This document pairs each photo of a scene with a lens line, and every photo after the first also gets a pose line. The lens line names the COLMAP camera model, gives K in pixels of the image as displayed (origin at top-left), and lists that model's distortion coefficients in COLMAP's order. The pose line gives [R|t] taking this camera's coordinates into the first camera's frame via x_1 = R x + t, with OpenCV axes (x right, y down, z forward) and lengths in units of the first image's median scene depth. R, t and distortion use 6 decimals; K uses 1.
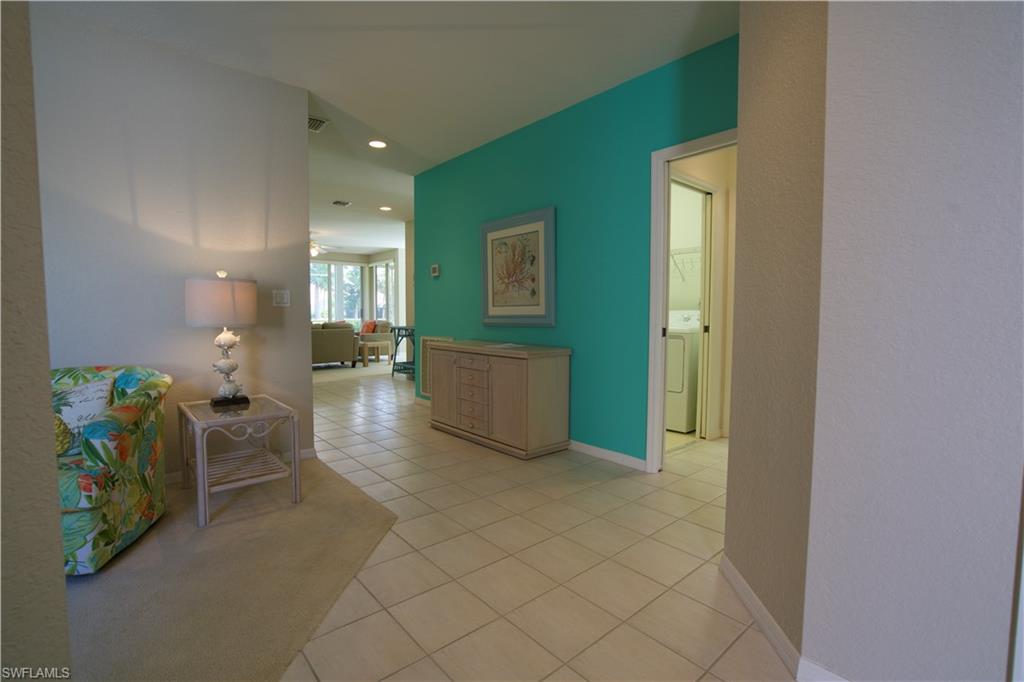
lens RADIAL K [[468.8, 0, 507.8], [0, 468.8, 343.0], [0, 0, 1]] dist [-0.057107, 0.021277]
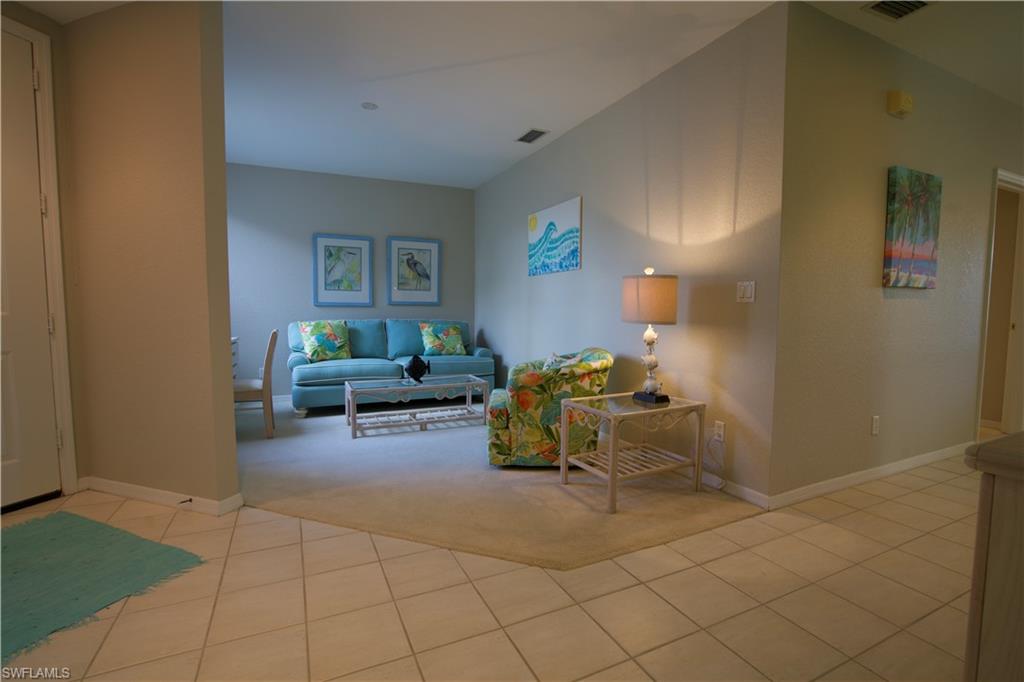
lens RADIAL K [[468.8, 0, 507.8], [0, 468.8, 343.0], [0, 0, 1]] dist [-0.057107, 0.021277]
pose [[-0.262942, 0.061056, -0.962878, 0.472559], [-0.067734, 0.994365, 0.081549, -0.056158], [0.962431, 0.086662, -0.257325, 1.000741]]
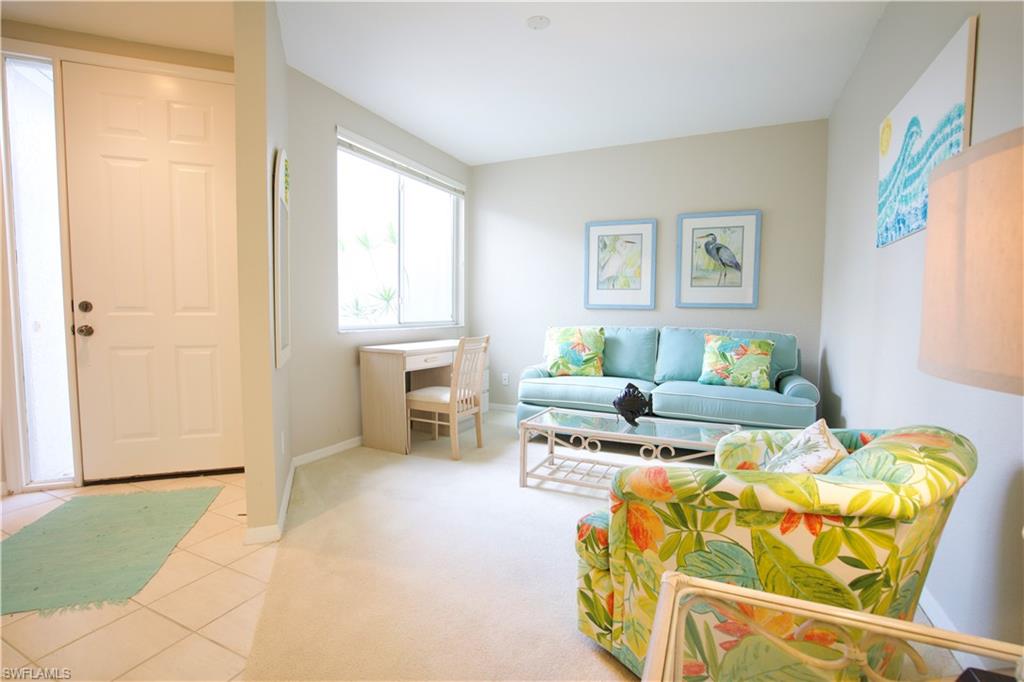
lens RADIAL K [[468.8, 0, 507.8], [0, 468.8, 343.0], [0, 0, 1]] dist [-0.057107, 0.021277]
pose [[-0.912153, 0.013045, -0.409641, -0.318490], [-0.040878, 0.991614, 0.122601, -0.069692], [0.407805, 0.128576, -0.903971, 1.112942]]
